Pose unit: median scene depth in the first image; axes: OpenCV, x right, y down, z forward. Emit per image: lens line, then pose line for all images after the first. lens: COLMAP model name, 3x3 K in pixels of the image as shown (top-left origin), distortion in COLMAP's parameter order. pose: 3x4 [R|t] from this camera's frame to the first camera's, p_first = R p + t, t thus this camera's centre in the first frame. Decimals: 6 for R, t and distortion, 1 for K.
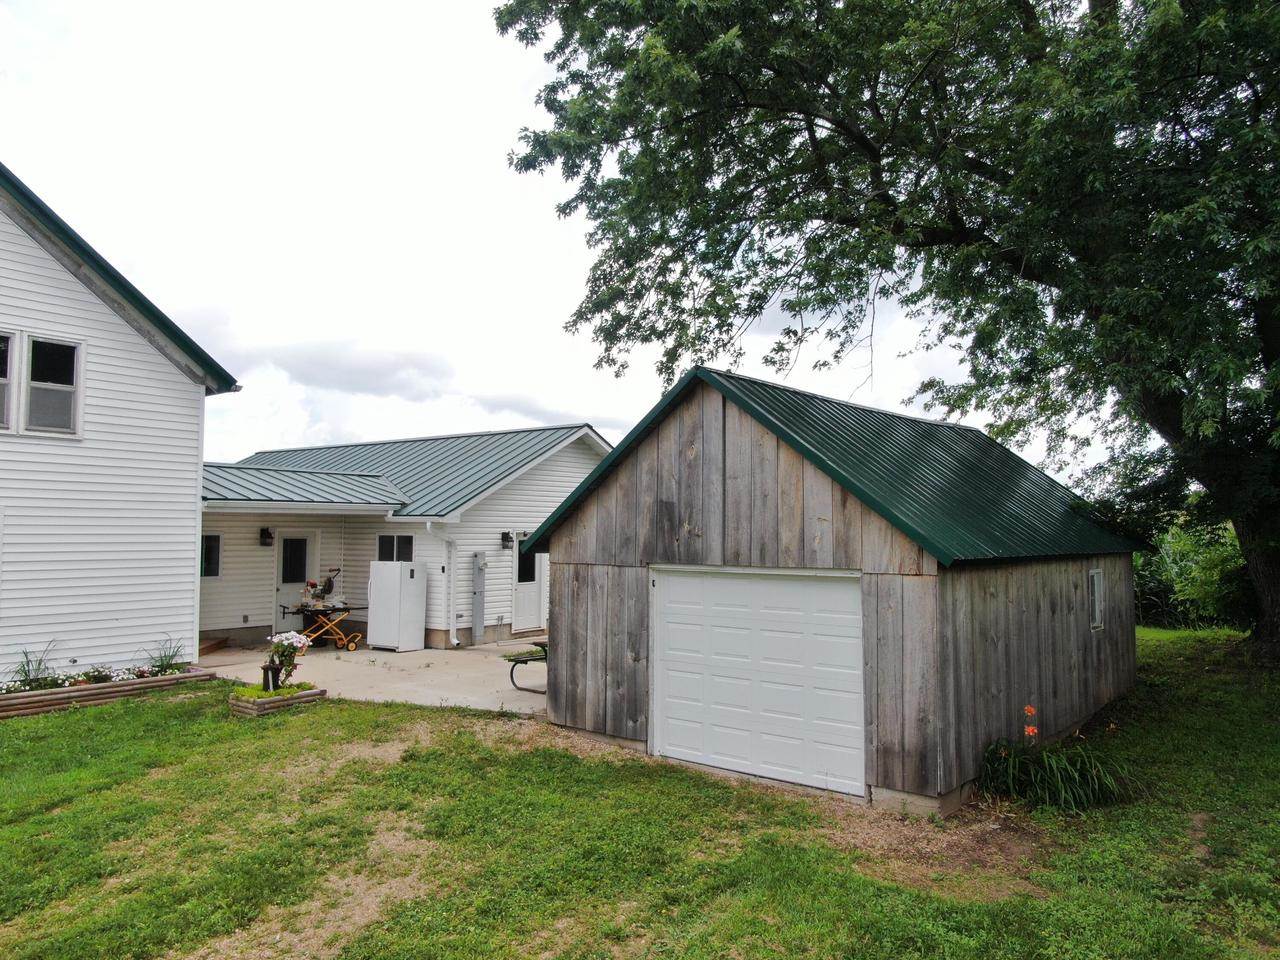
lens RADIAL K [[923.2, 0, 640.0], [0, 923.2, 480.0], [0, 0, 1]] dist [-0.008511, 0.002669]
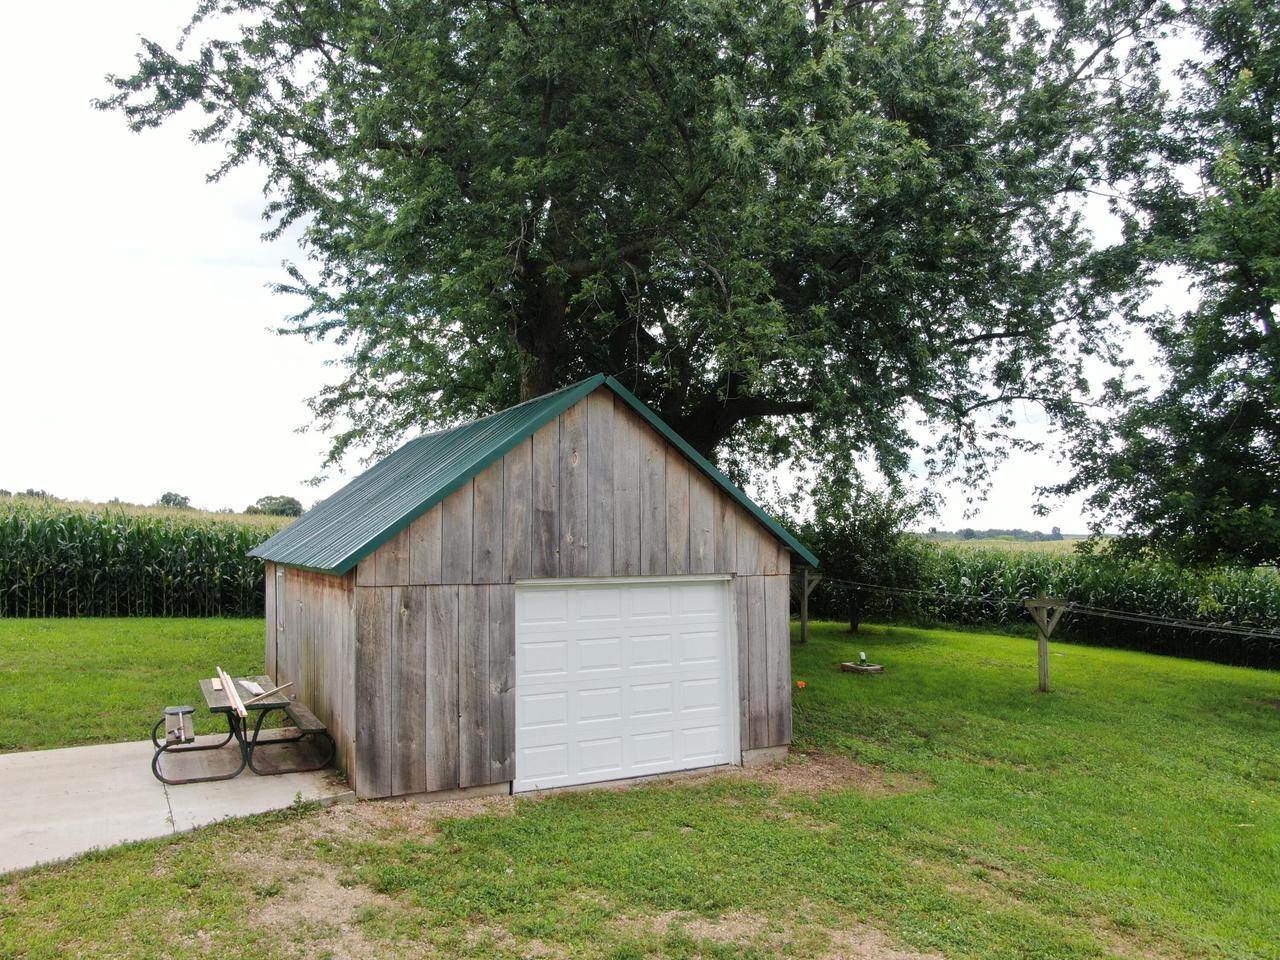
lens RADIAL K [[923.2, 0, 640.0], [0, 923.2, 480.0], [0, 0, 1]] dist [-0.008511, 0.002669]
pose [[0.384787, 0.045916, 0.921863, -0.834288], [-0.049522, 0.998350, -0.029055, 0.015865], [-0.921676, -0.034472, 0.386426, 0.595462]]
